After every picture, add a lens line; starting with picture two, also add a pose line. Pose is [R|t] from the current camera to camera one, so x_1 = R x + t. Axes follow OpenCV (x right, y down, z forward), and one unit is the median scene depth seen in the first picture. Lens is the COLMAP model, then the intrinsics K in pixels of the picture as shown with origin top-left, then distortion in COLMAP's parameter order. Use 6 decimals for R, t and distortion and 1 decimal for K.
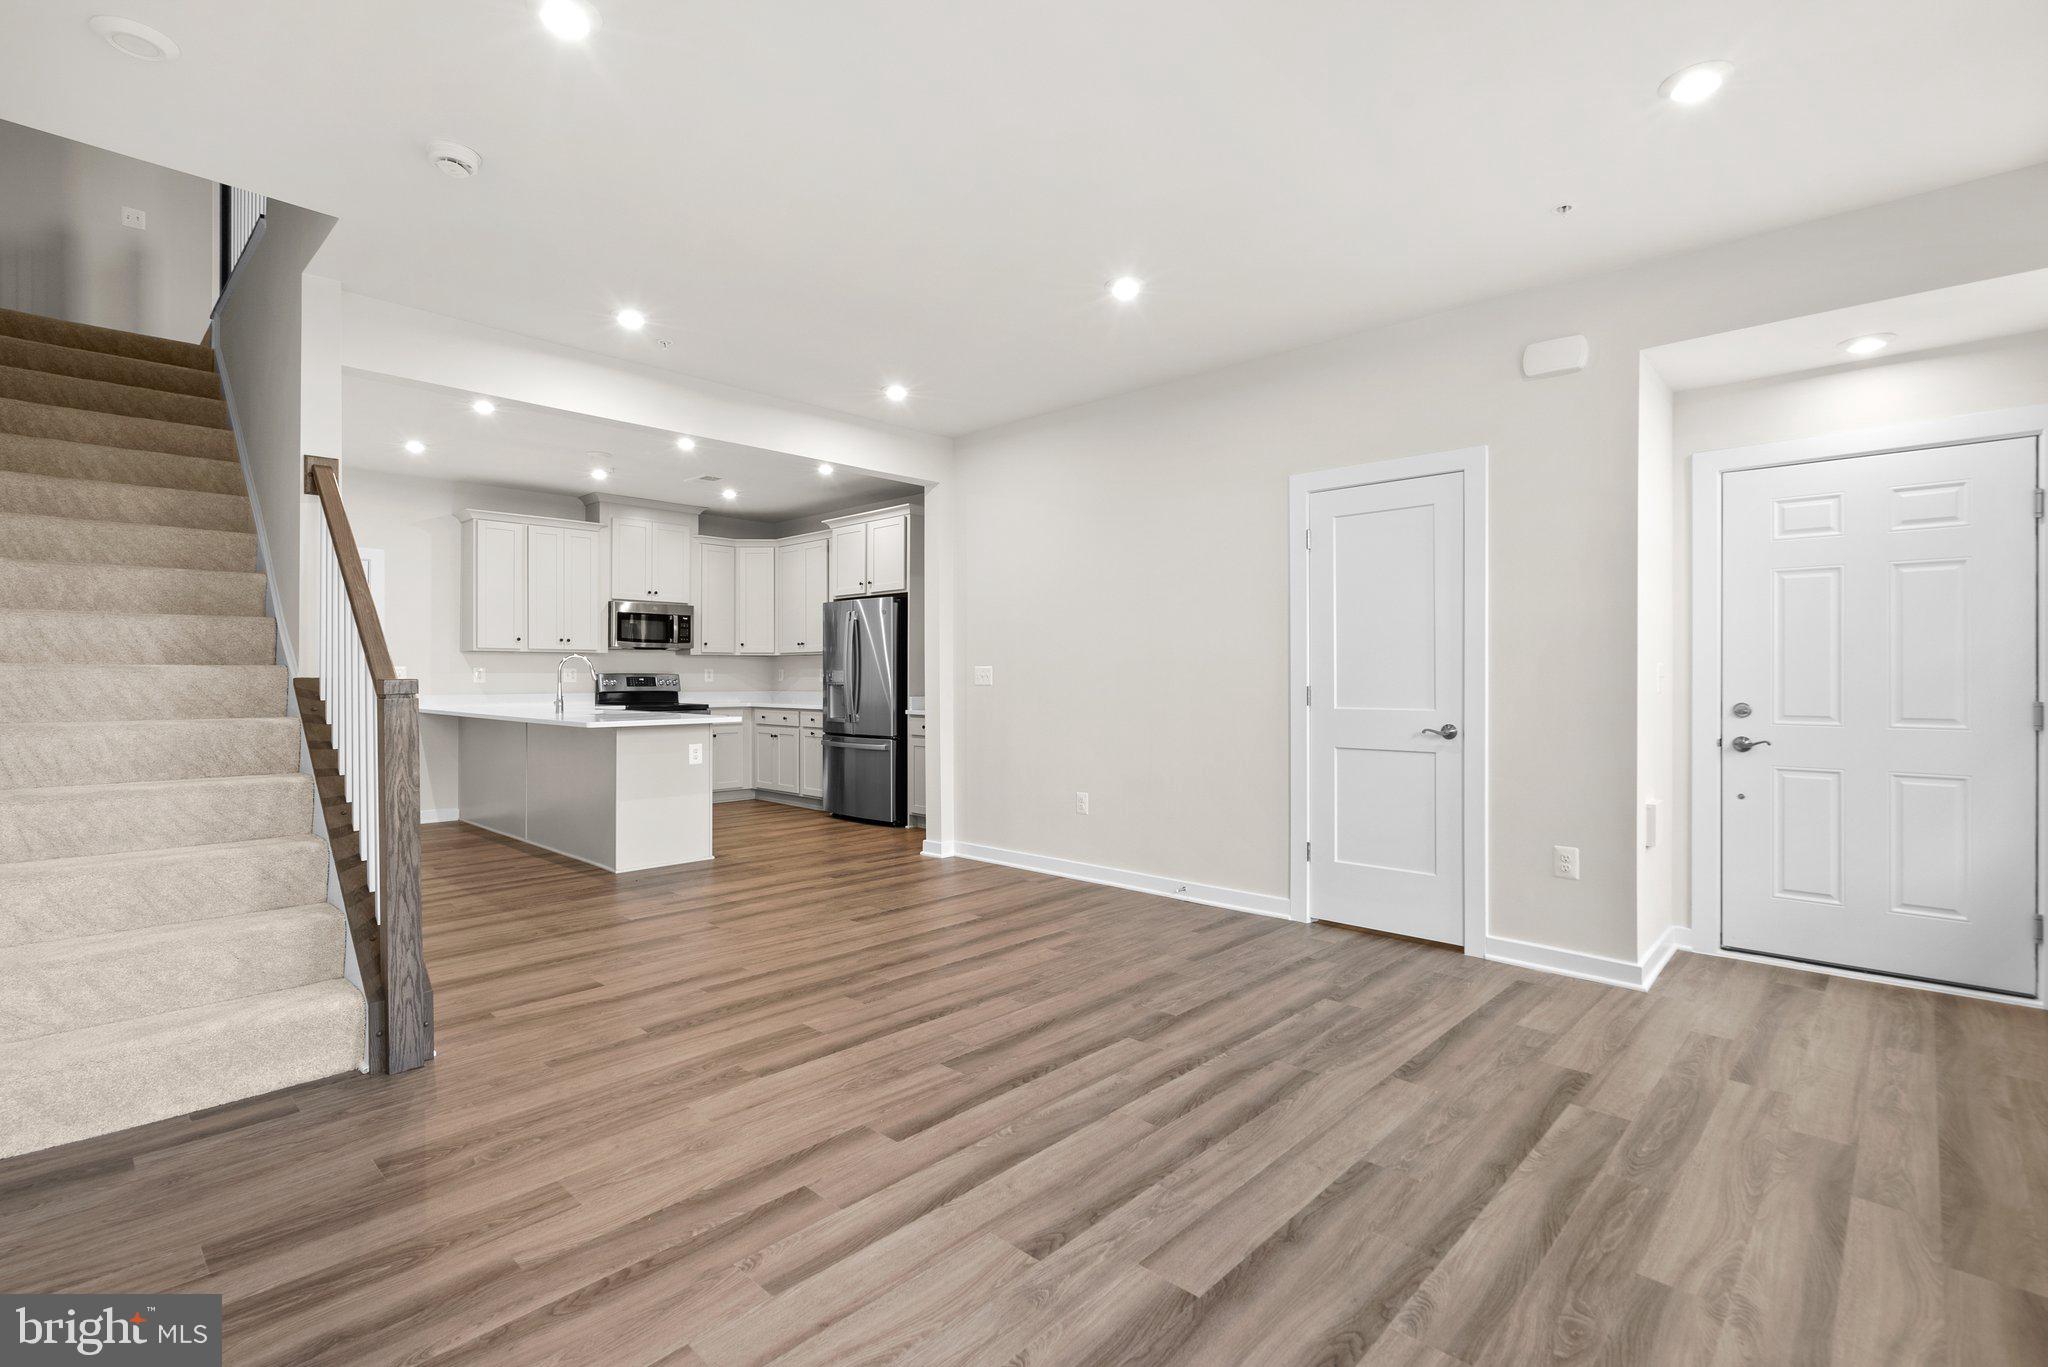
lens RADIAL K [[947.2, 0, 1016.2], [0, 947.2, 678.6], [0, 0, 1]] dist [-0.004800, 0.002635]
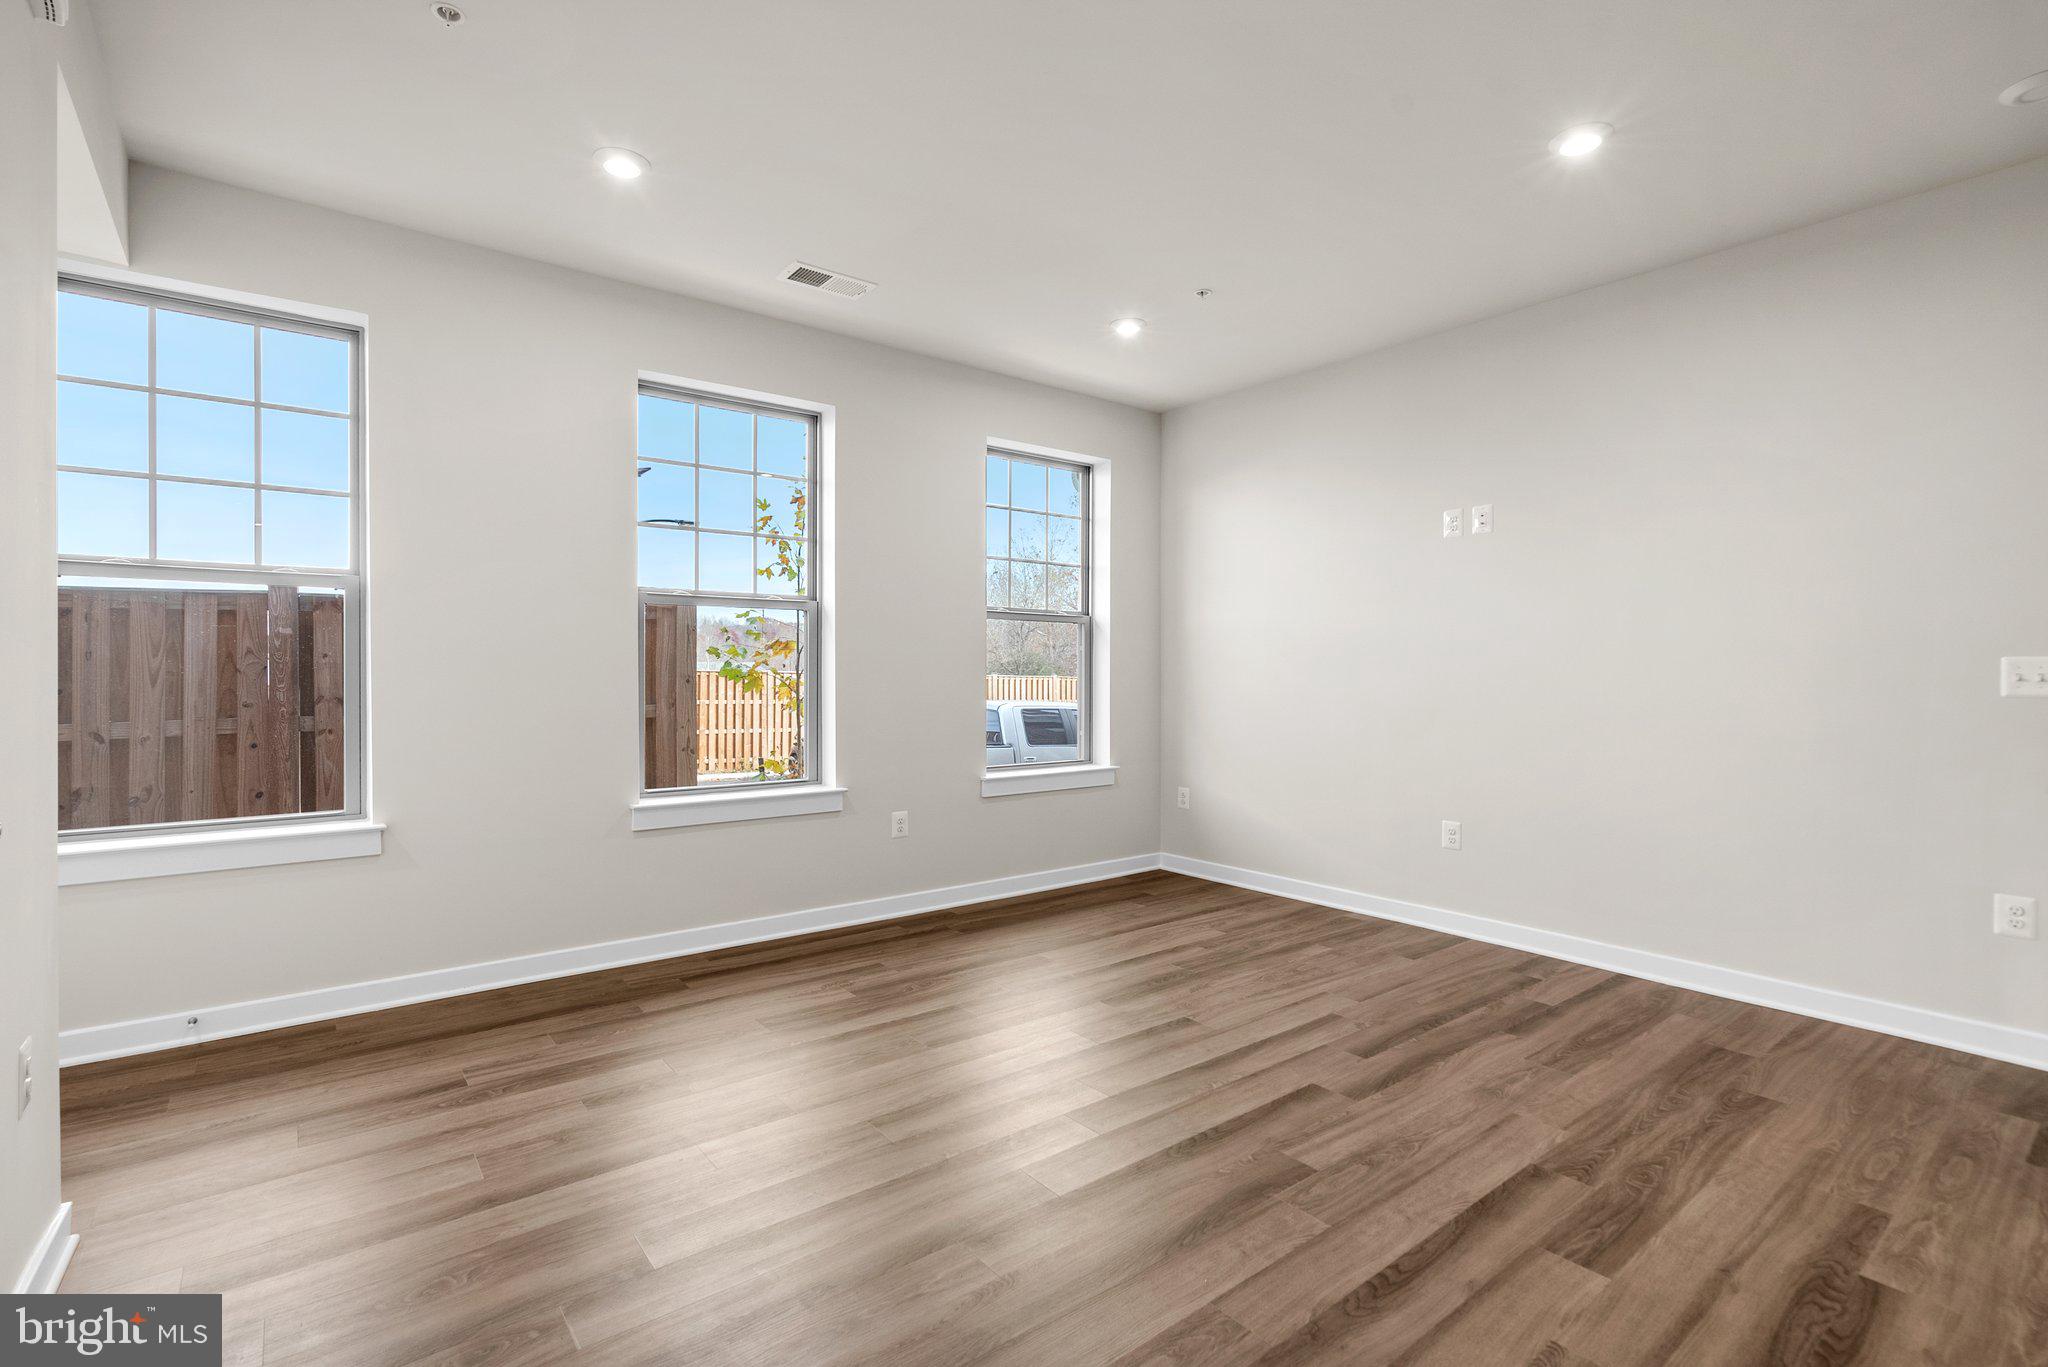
lens RADIAL K [[947.2, 0, 1025.6], [0, 947.2, 679.8], [0, 0, 1]] dist [-0.004800, 0.002635]
pose [[-0.991080, -0.004460, 0.133192, 0.020724], [-0.003323, 0.999956, 0.008760, -0.001120], [-0.133225, 0.008239, -0.991052, 0.663842]]
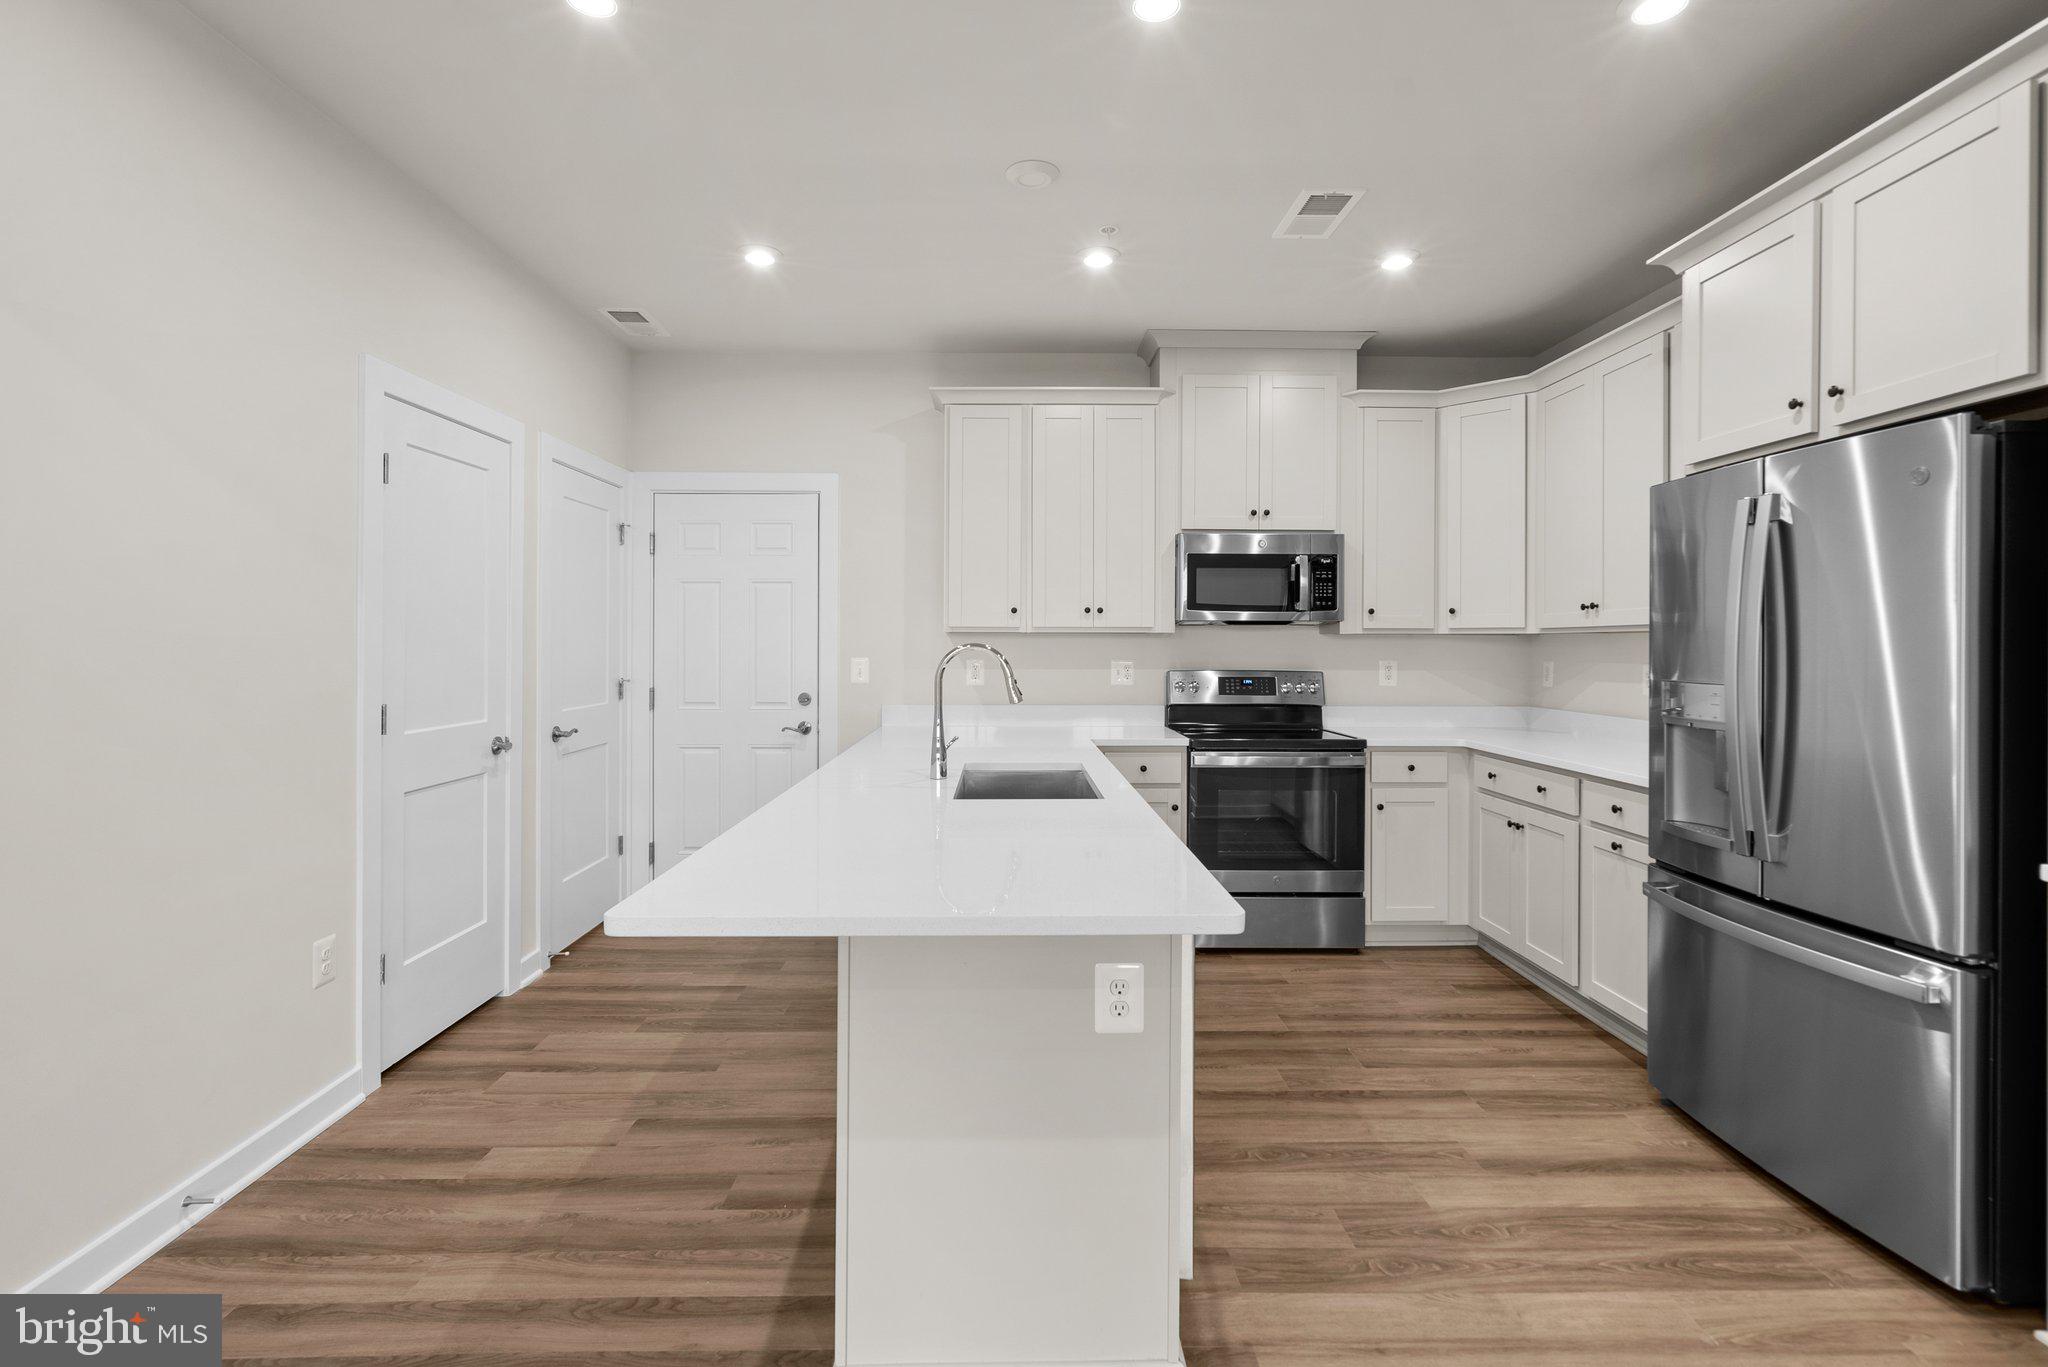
lens RADIAL K [[947.2, 0, 1027.7], [0, 947.2, 647.1], [0, 0, 1]] dist [-0.004800, 0.002635]
pose [[0.704525, 0.003852, -0.709668, -0.120929], [-0.004859, 0.999988, 0.000604, -0.020196], [0.709662, 0.003022, 0.704536, 0.604105]]
